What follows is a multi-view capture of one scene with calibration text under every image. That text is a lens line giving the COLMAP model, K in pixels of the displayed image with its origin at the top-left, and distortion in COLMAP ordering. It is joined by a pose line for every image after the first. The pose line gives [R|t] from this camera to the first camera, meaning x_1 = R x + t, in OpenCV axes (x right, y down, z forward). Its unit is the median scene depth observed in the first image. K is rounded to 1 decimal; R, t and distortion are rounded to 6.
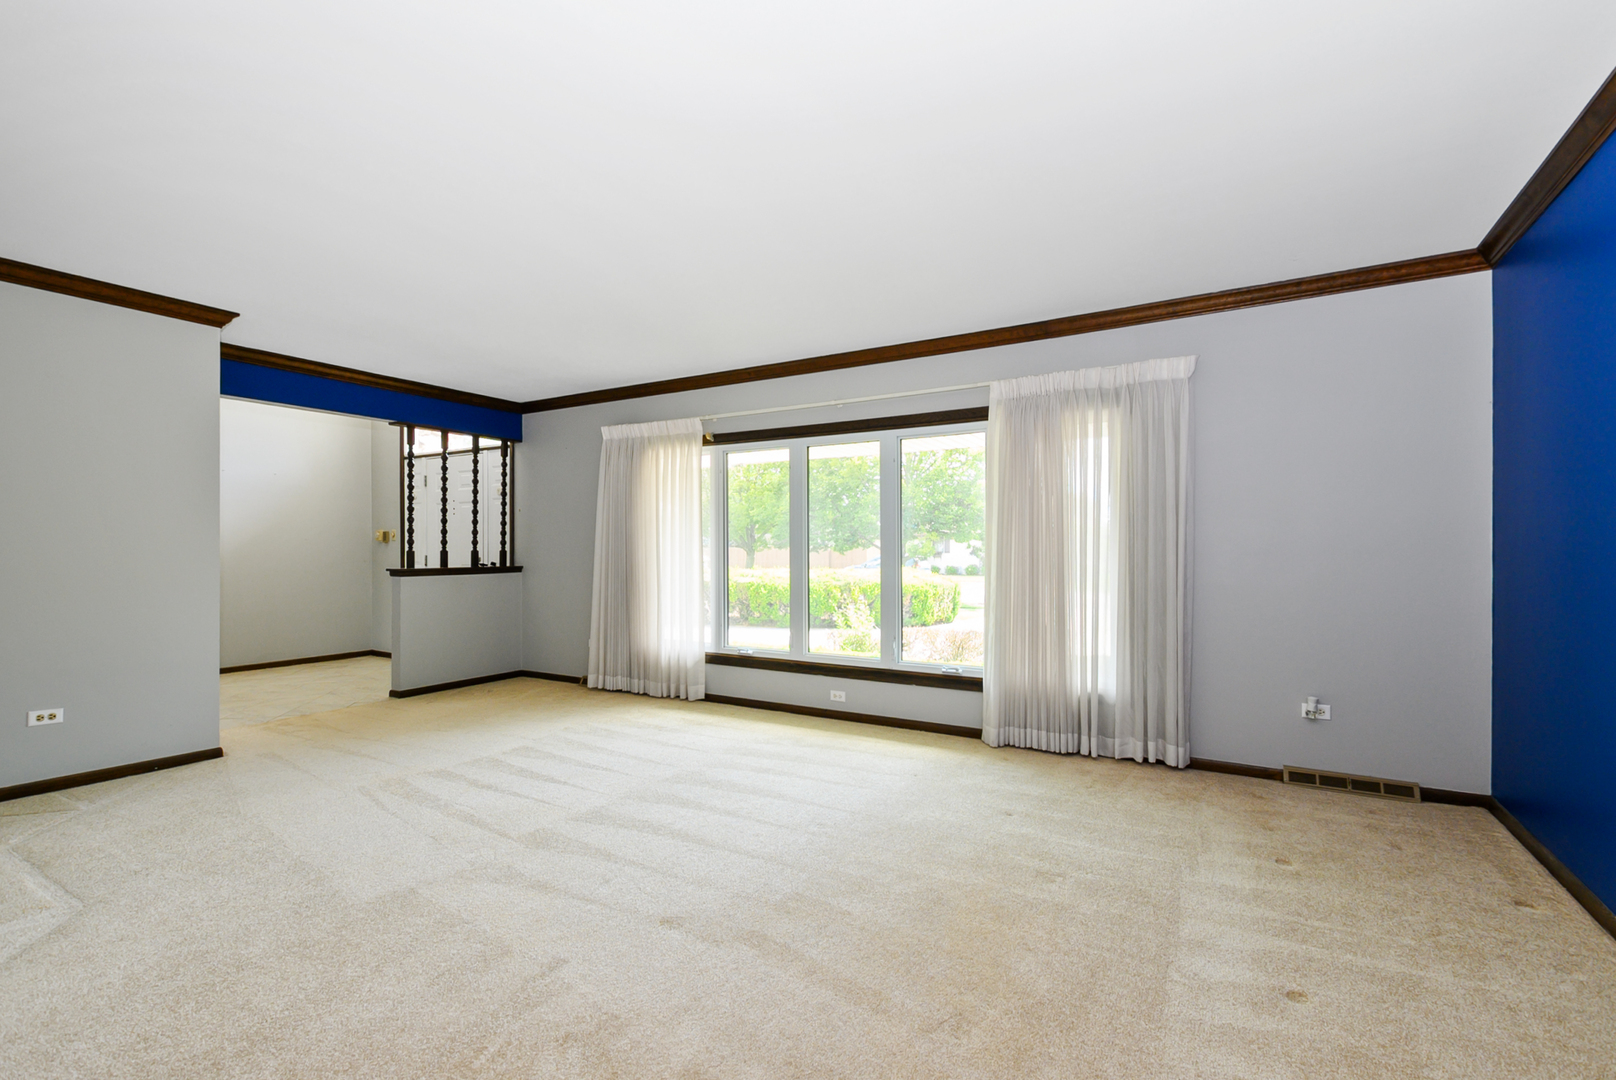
lens RADIAL K [[713.2, 0, 816.2], [0, 713.2, 546.9], [0, 0, 1]] dist [0.005994, -0.000196]
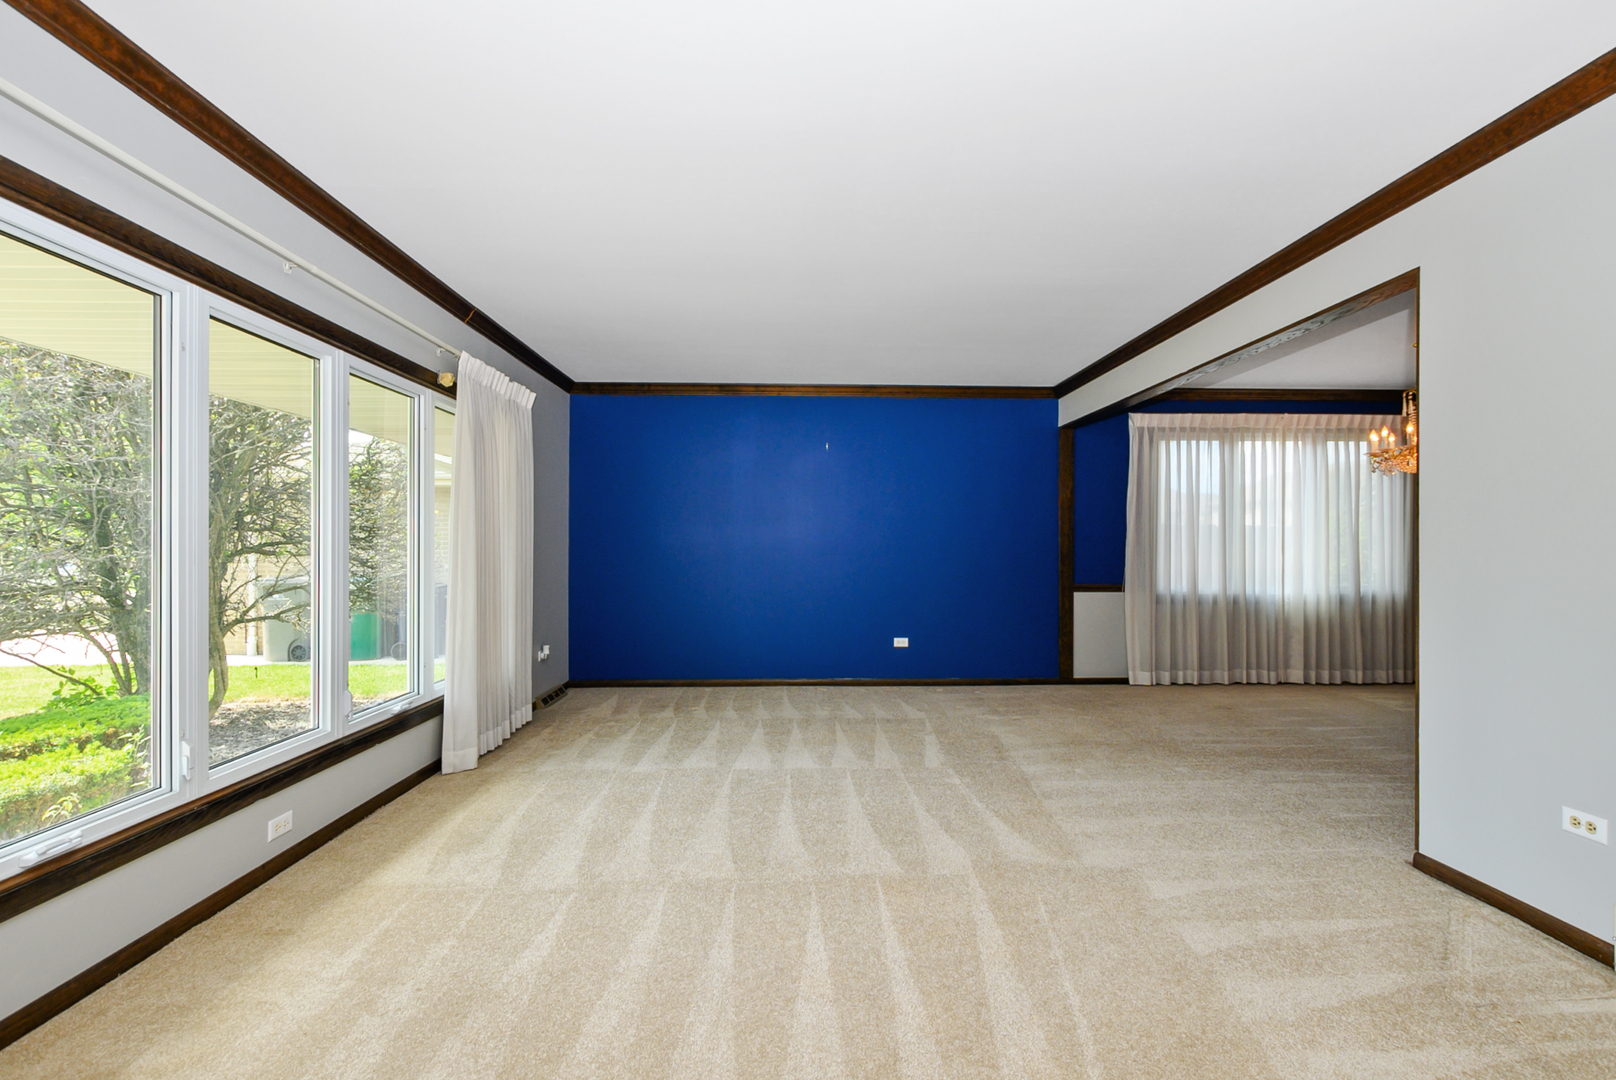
lens RADIAL K [[713.2, 0, 816.2], [0, 713.2, 546.9], [0, 0, 1]] dist [0.005994, -0.000196]
pose [[-0.547985, 0.003552, 0.836481, -0.558099], [-0.001937, 0.999983, -0.005515, 0.006858], [-0.836486, -0.004642, -0.547969, 0.861353]]
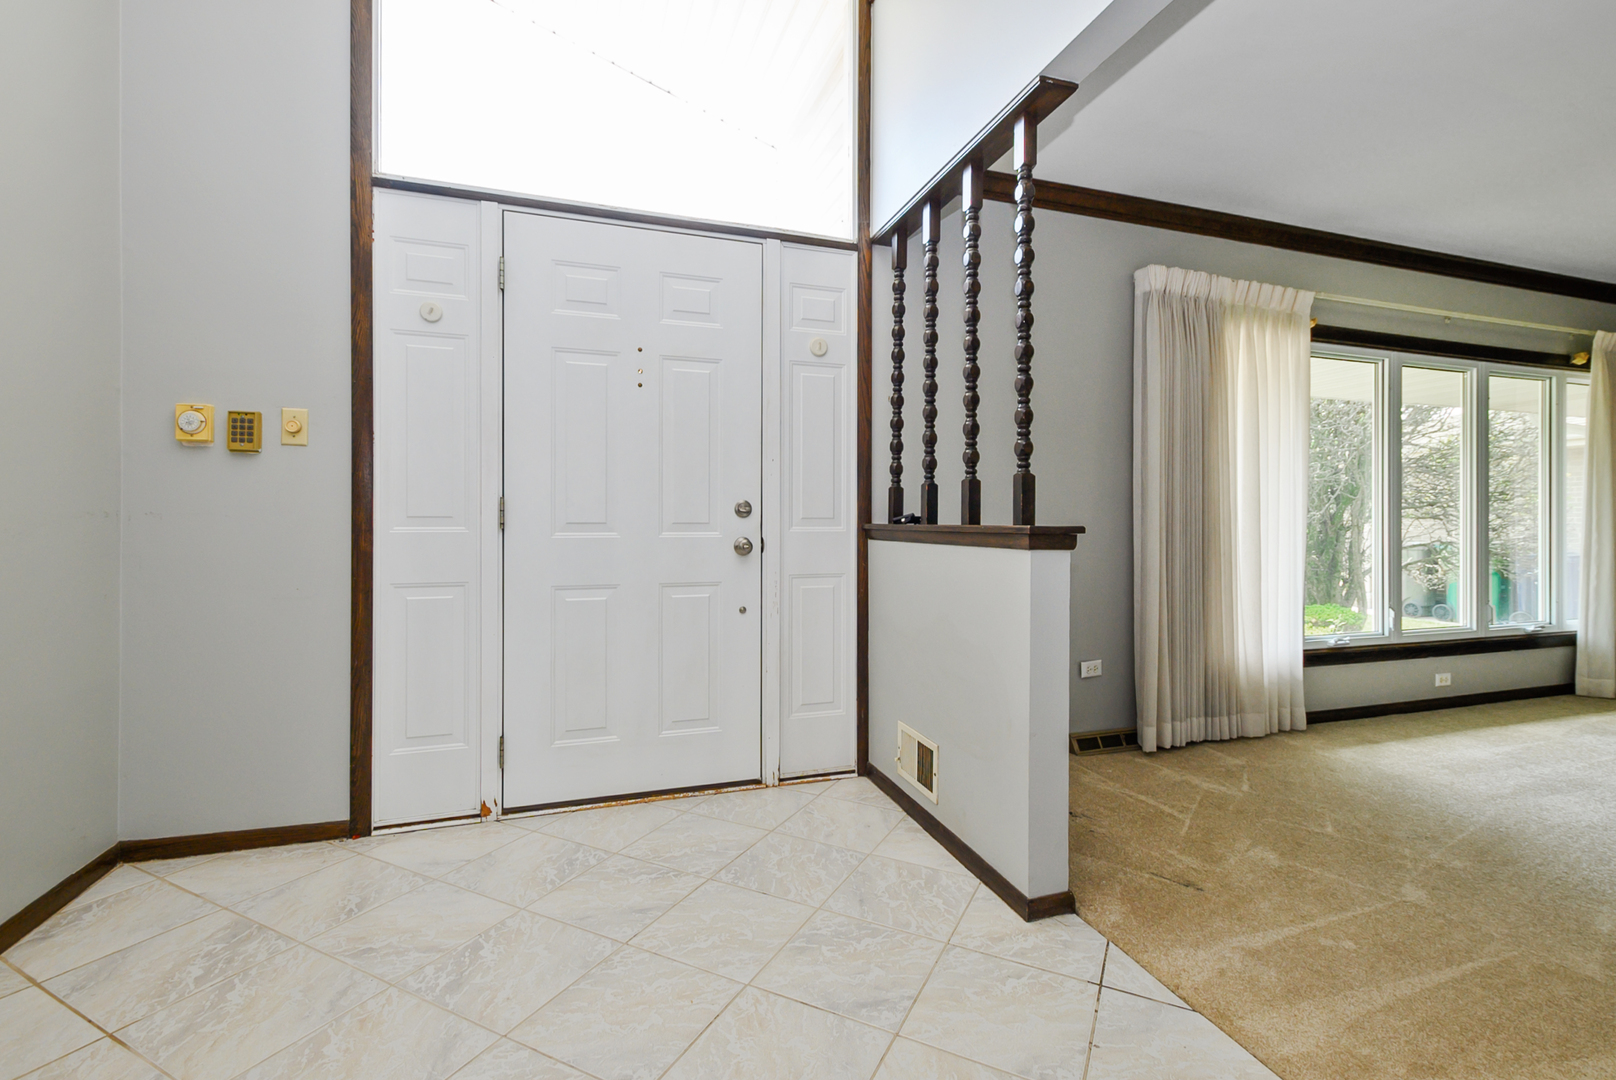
lens RADIAL K [[716.3, 0, 814.8], [0, 716.3, 518.8], [0, 0, 1]] dist [-0.002753, -0.000762]
pose [[0.657892, 0.006891, 0.753081, -0.944120], [-0.007481, 0.999969, -0.002616, 0.030219], [-0.753075, -0.003913, 0.657923, 0.901059]]
